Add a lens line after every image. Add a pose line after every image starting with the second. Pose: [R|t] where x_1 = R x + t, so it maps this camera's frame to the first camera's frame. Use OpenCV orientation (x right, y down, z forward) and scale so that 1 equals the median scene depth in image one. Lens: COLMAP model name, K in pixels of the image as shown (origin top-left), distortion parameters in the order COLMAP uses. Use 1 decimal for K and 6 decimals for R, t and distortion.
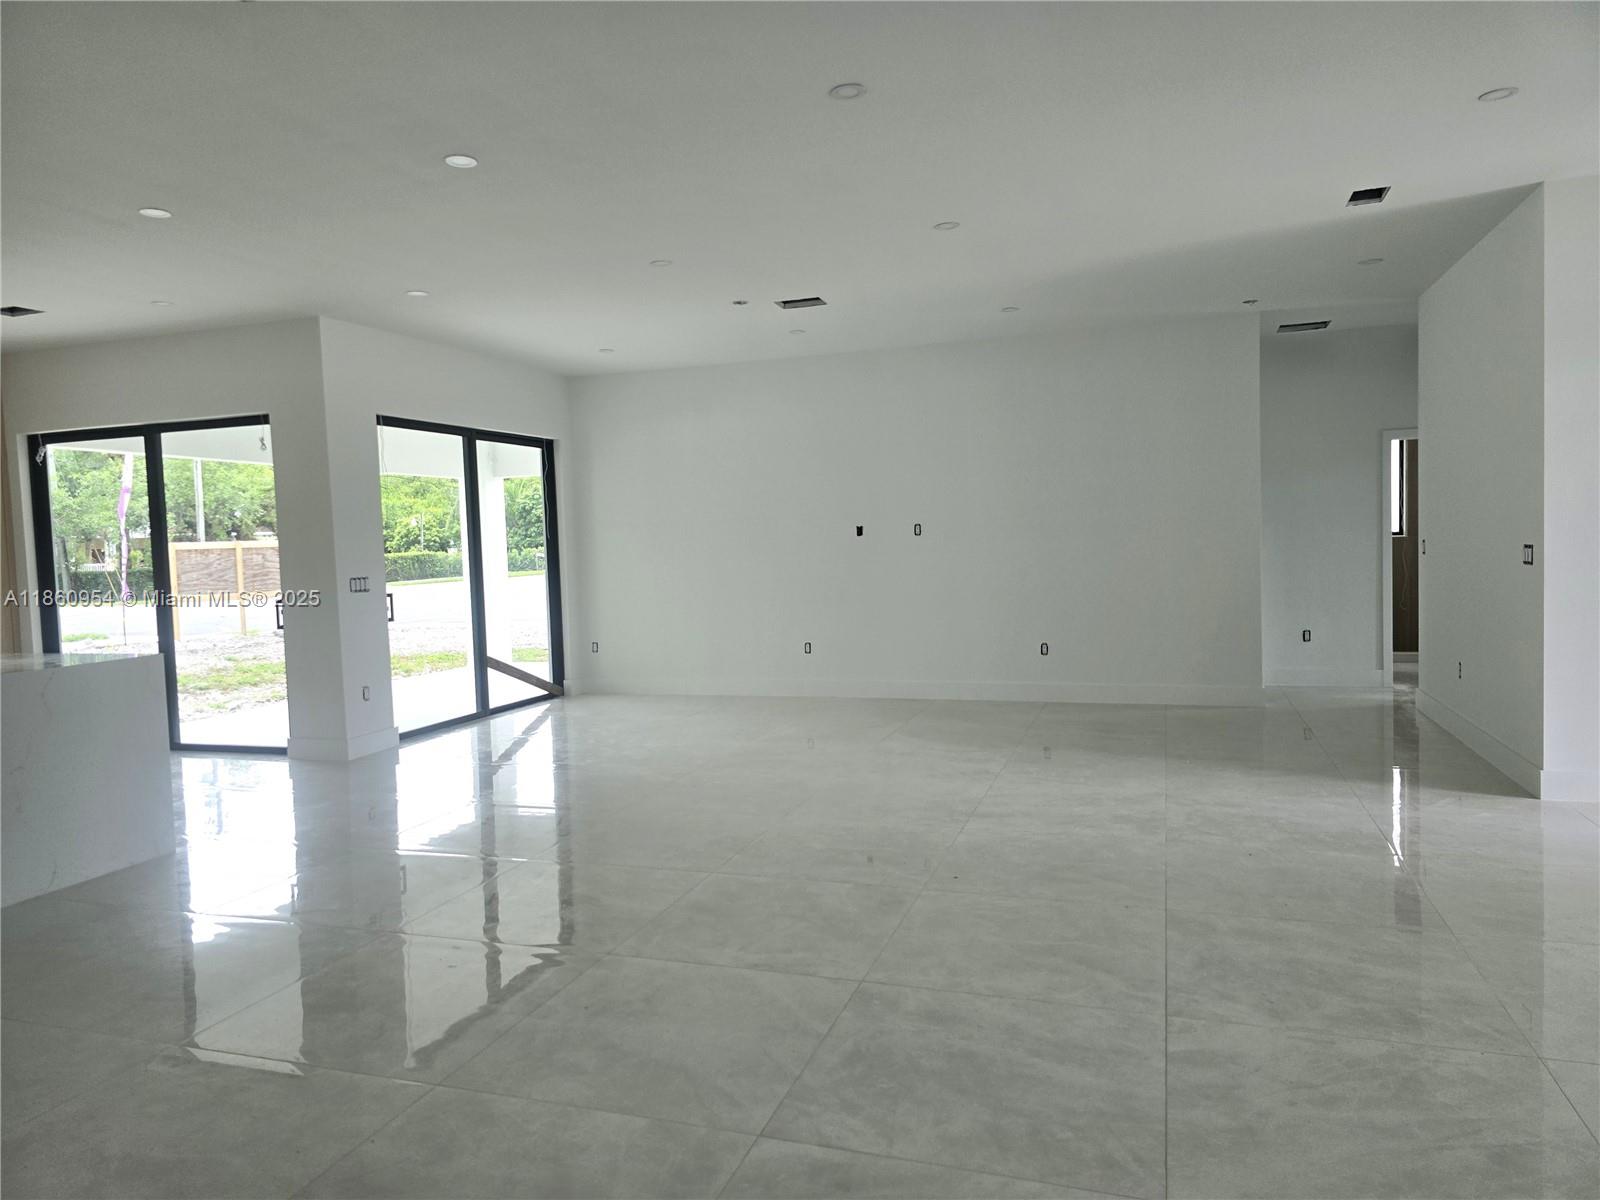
lens RADIAL K [[1063.4, 0, 793.1], [0, 1063.4, 591.2], [0, 0, 1]] dist [0.058907, -0.046364]
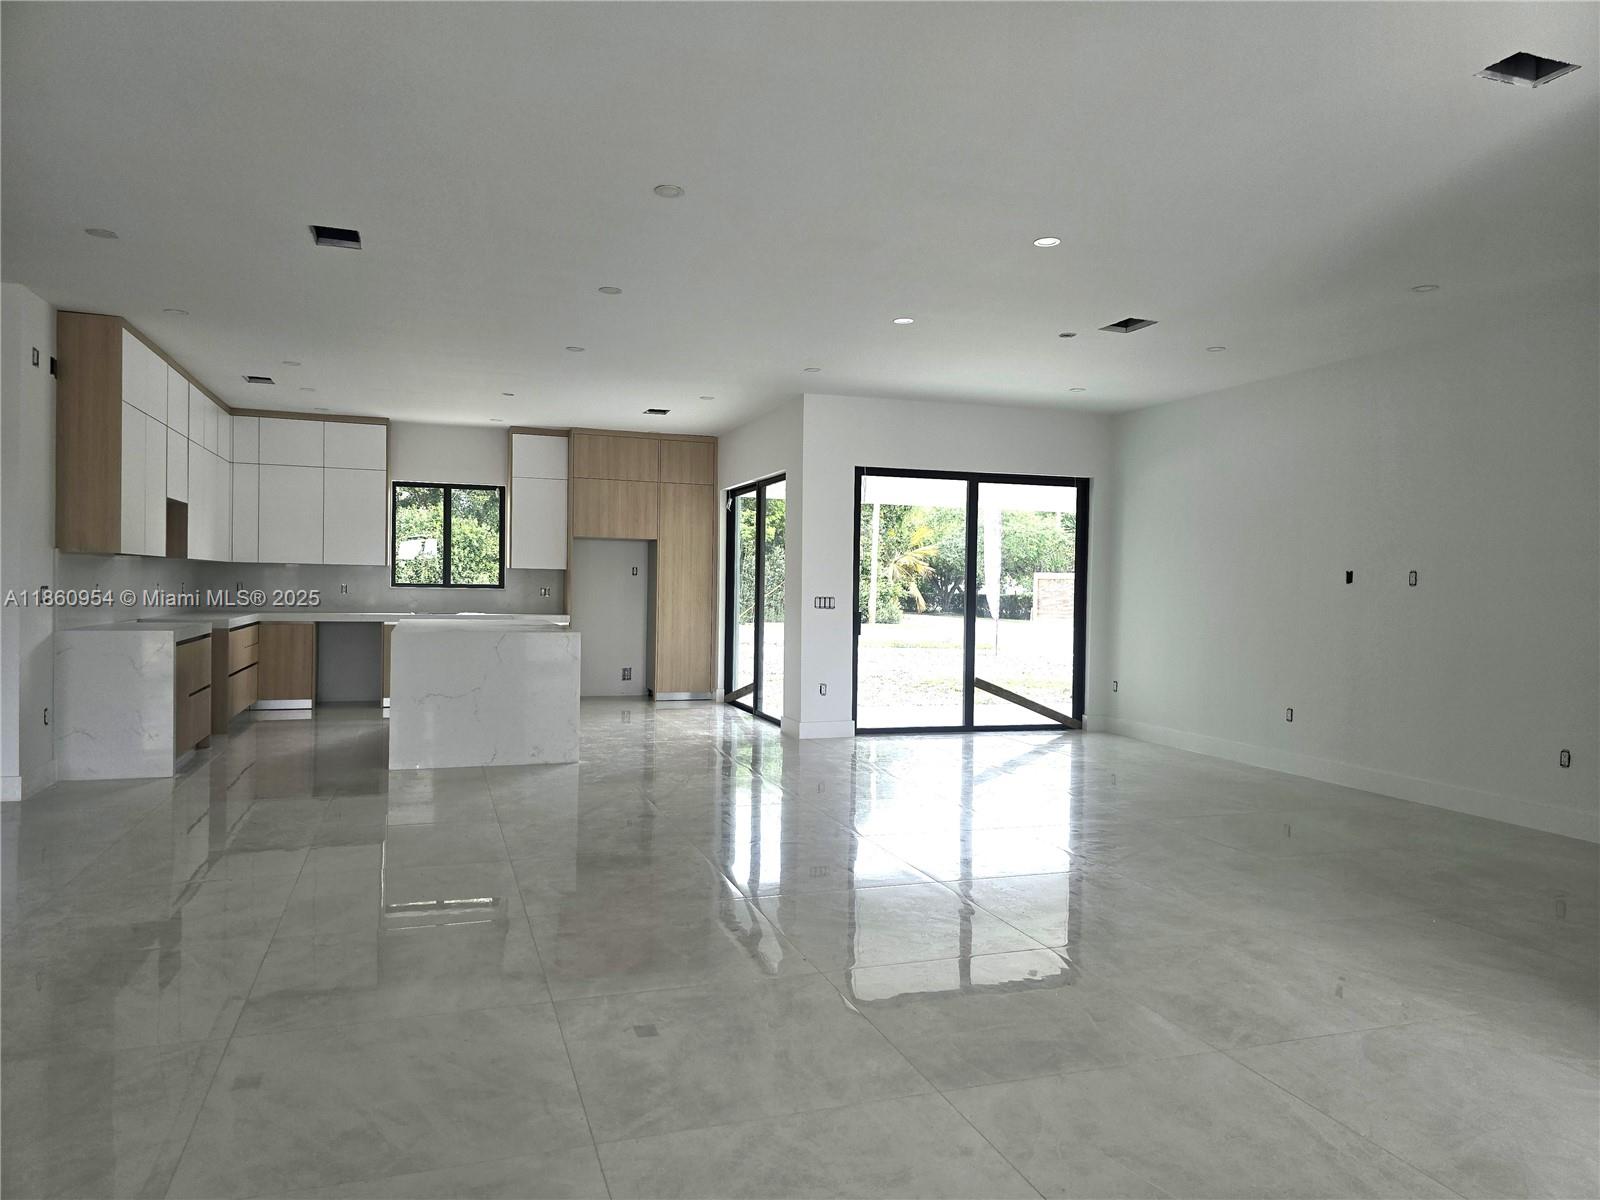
lens RADIAL K [[1063.4, 0, 798.6], [0, 1063.4, 610.4], [0, 0, 1]] dist [0.058907, -0.046364]
pose [[0.617669, 0.063330, -0.783884, 0.523373], [-0.077044, 0.996831, 0.019827, -0.018578], [0.782656, 0.048147, 0.620590, 0.192730]]
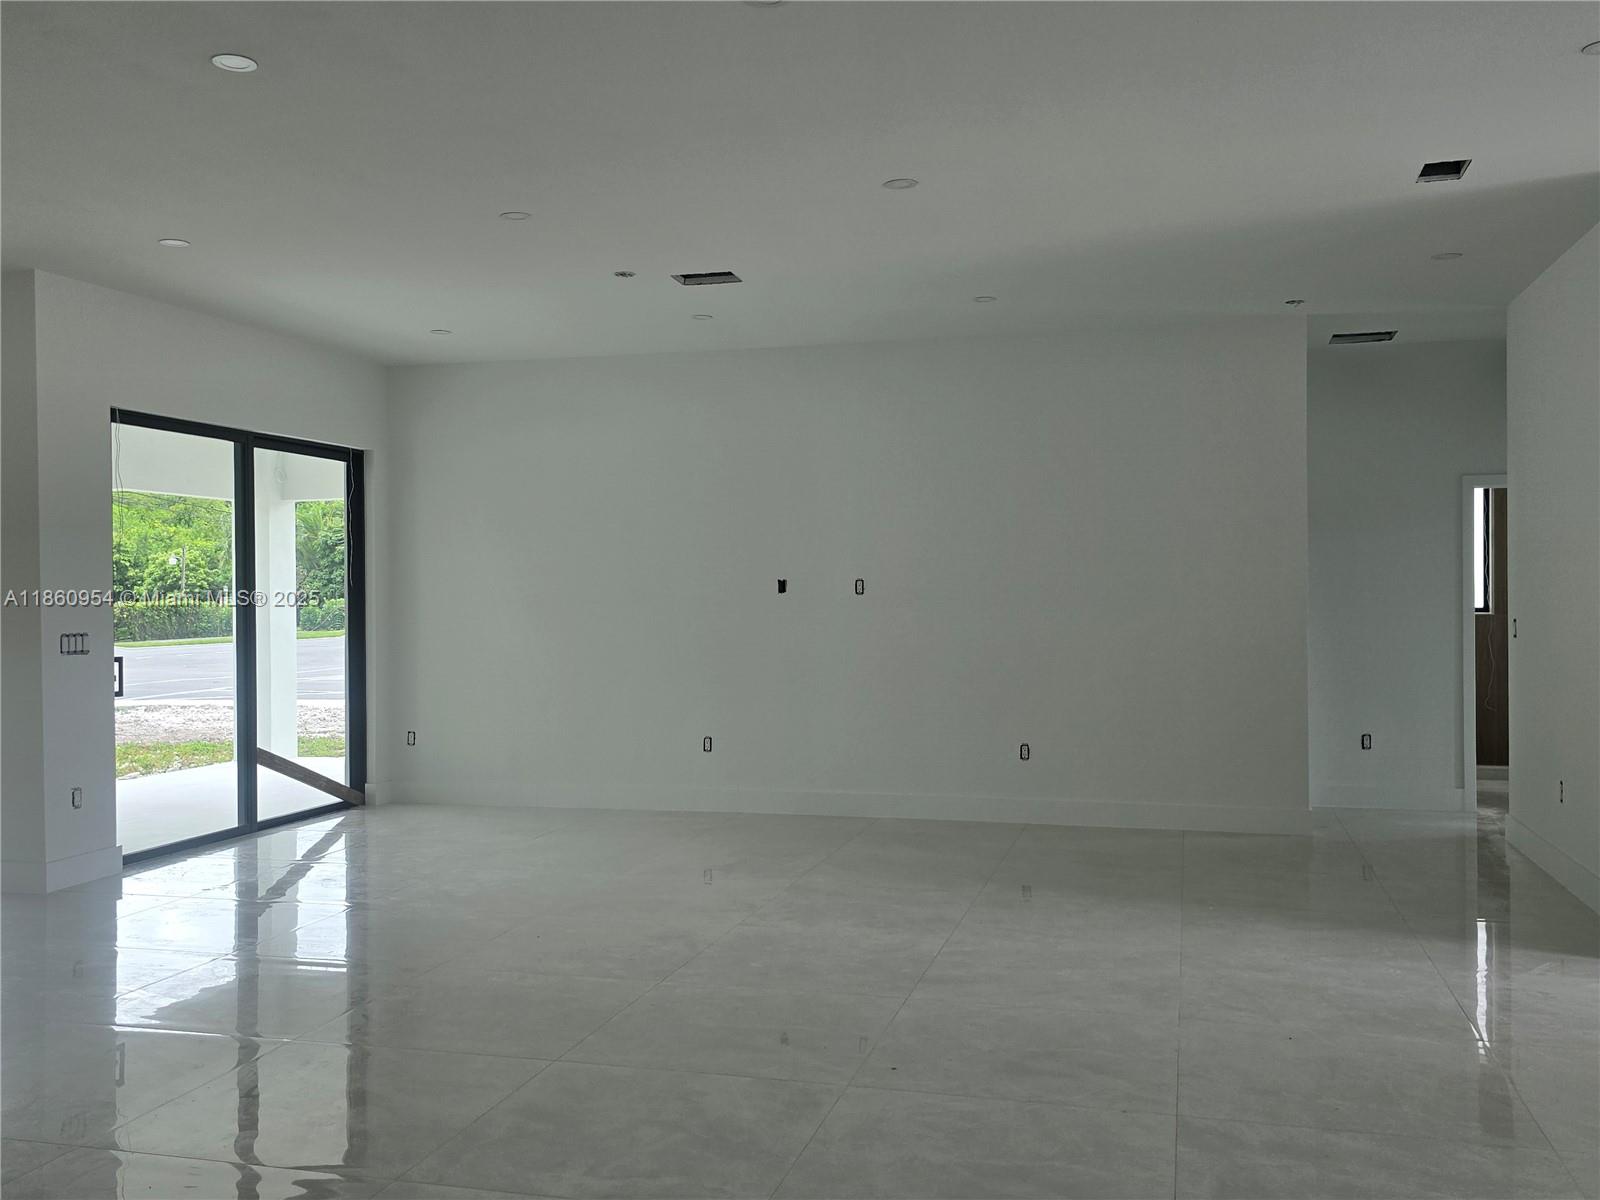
lens RADIAL K [[1430.8, 0, 793.1], [0, 1430.8, 595.2], [0, 0, 1]] dist [0.058781, -0.040476]
pose [[0.997525, 0.026215, 0.065241, 0.007044], [-0.022890, 0.998426, -0.051204, -0.000063], [-0.066481, 0.049584, 0.996555, 0.010893]]
